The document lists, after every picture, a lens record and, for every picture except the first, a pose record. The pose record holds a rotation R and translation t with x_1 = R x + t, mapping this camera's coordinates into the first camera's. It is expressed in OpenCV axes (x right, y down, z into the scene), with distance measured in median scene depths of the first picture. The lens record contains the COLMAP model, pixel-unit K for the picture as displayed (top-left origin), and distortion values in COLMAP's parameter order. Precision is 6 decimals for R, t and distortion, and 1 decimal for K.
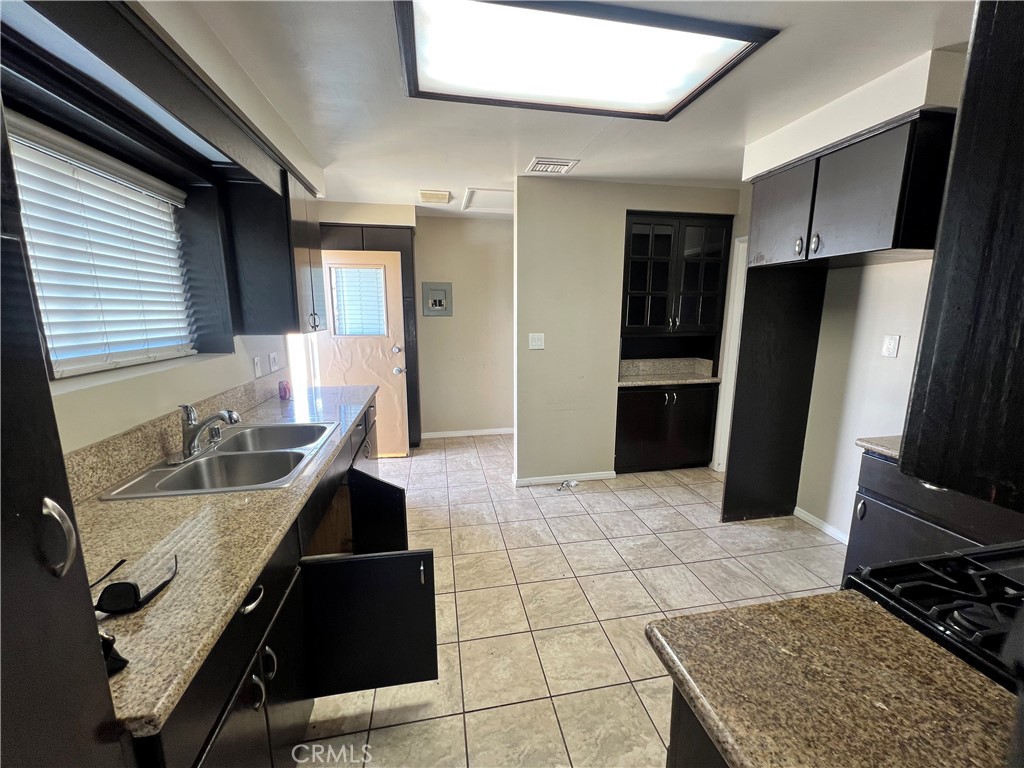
lens RADIAL K [[408.4, 0, 514.7], [0, 408.4, 384.7], [0, 0, 1]] dist [-0.000026, -0.000019]
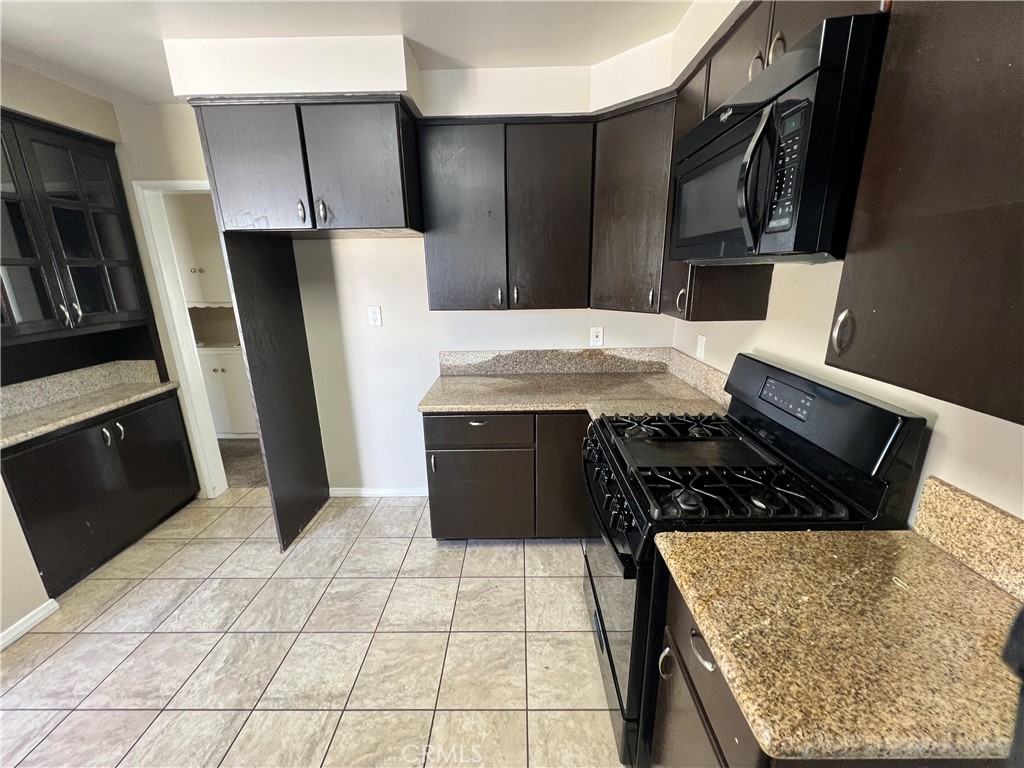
lens RADIAL K [[408.4, 0, 514.7], [0, 408.4, 384.7], [0, 0, 1]] dist [-0.000026, -0.000019]
pose [[0.201267, -0.265906, 0.942754, -0.078236], [0.190314, 0.954724, 0.228652, -0.077946], [-0.960870, 0.133400, 0.242761, 0.309228]]
